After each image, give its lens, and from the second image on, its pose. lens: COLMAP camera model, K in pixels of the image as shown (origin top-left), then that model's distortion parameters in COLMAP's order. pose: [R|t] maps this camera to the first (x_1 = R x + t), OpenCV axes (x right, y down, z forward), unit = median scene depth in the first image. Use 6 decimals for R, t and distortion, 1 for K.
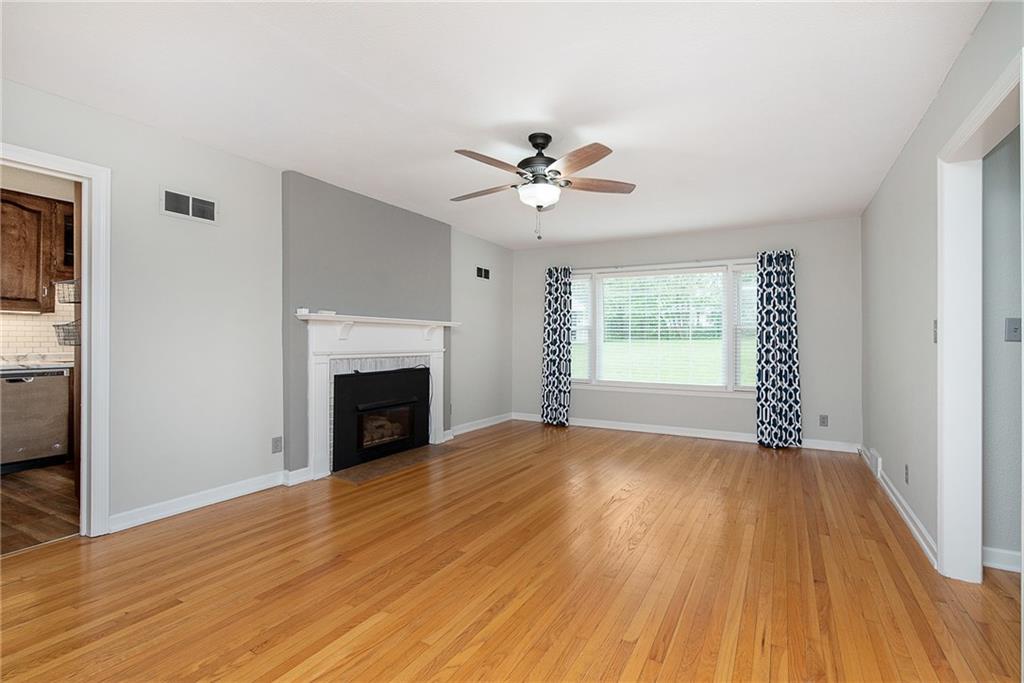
lens RADIAL K [[475.3, 0, 555.5], [0, 475.3, 339.0], [0, 0, 1]] dist [0.004831, 0.001531]
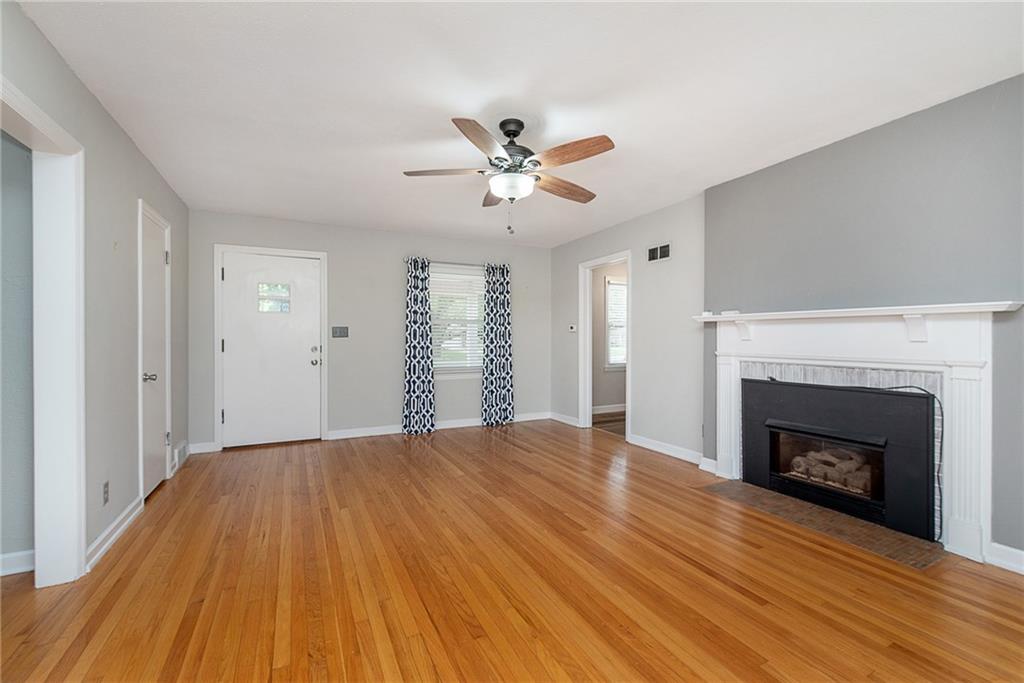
lens RADIAL K [[445.1, 0, 514.9], [0, 445.1, 337.6], [0, 0, 1]] dist [0.003122, -0.000545]
pose [[-0.608707, -0.003912, -0.793385, 0.395845], [-0.001513, 0.999992, -0.003770, -0.000622], [0.793394, -0.001095, -0.608708, 0.916768]]
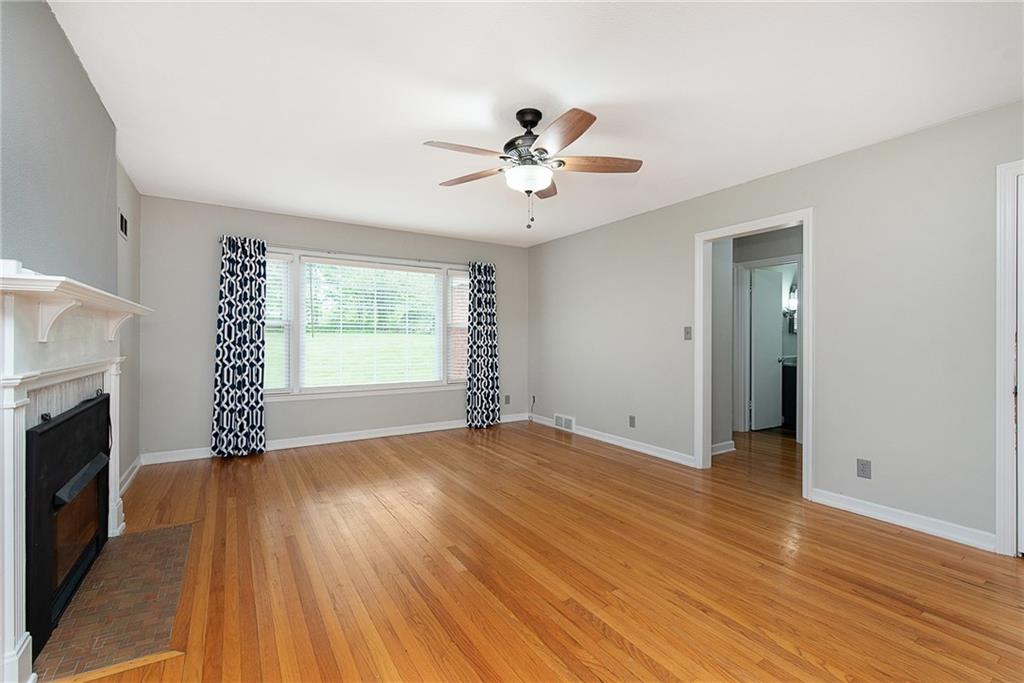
lens RADIAL K [[445.1, 0, 533.6], [0, 445.1, 339.6], [0, 0, 1]] dist [0.003122, -0.000545]
pose [[0.488933, -0.009566, 0.872269, -0.453146], [-0.001917, 0.999926, 0.012041, -0.006463], [-0.872319, -0.007559, 0.488879, 0.343873]]
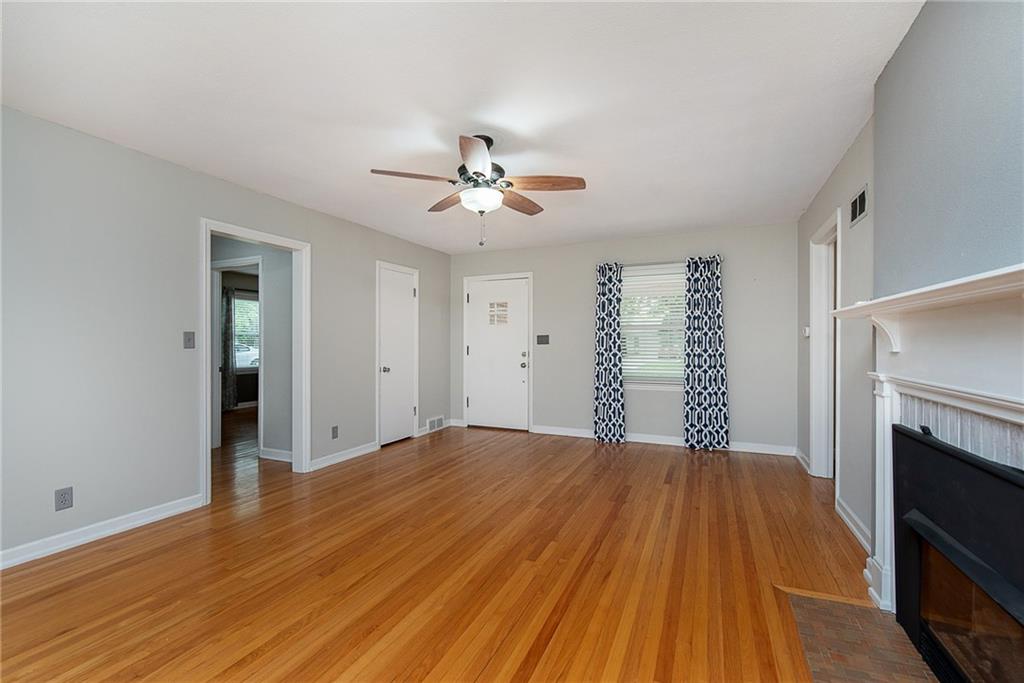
lens RADIAL K [[445.1, 0, 493.3], [0, 445.1, 339.9], [0, 0, 1]] dist [0.003122, -0.000545]
pose [[-0.999978, -0.003607, -0.005647, -0.031382], [-0.003557, 0.999954, -0.008891, -0.005023], [0.005679, -0.008870, -0.999945, 1.137510]]
